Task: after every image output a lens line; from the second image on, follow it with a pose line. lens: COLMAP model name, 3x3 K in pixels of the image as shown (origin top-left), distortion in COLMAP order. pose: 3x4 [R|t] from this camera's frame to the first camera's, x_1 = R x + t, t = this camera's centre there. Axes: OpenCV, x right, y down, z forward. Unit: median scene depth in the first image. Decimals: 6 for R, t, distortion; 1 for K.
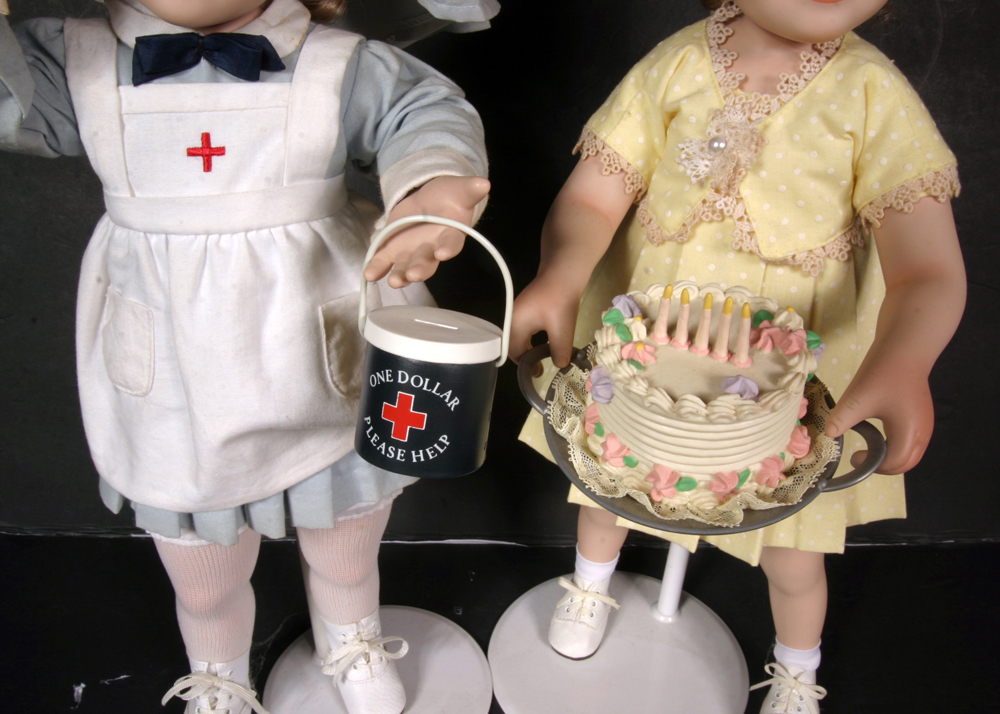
lens RADIAL K [[912.1, 0, 490.8], [0, 912.1, 358.6], [0, 0, 1]] dist [0.000457, 0.000000]
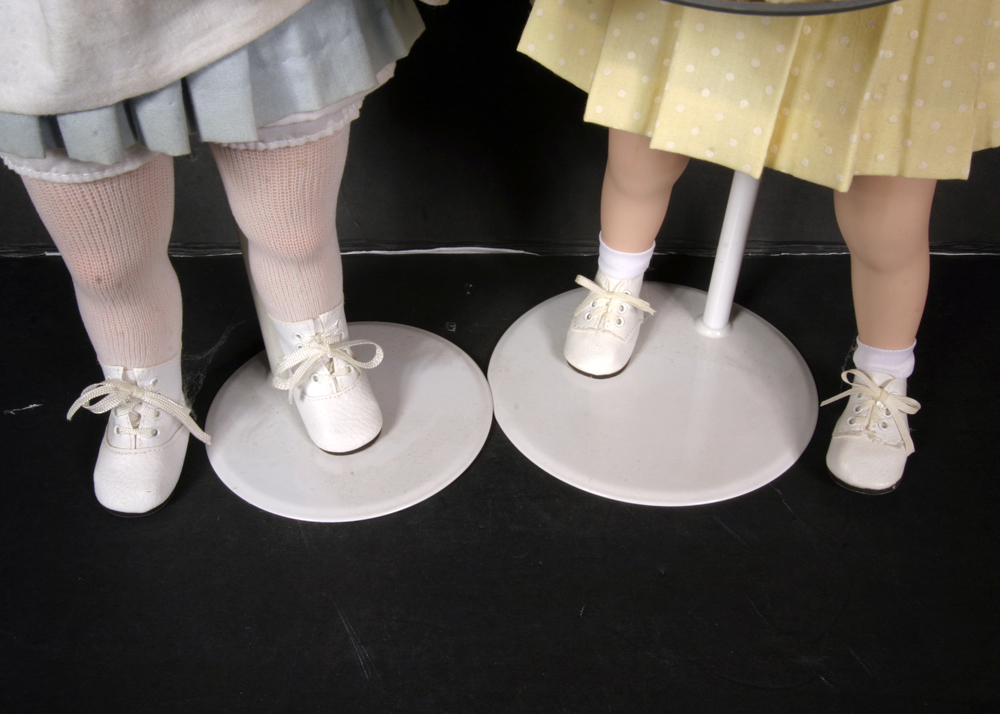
lens RADIAL K [[968.4, 0, 502.4], [0, 968.4, 356.1], [0, 0, 1]] dist [0.012942, 0.000000]
pose [[0.999778, -0.011079, -0.017923, 0.026734], [0.013595, 0.989040, 0.147024, 0.198650], [0.016098, -0.147235, 0.988971, 0.181766]]
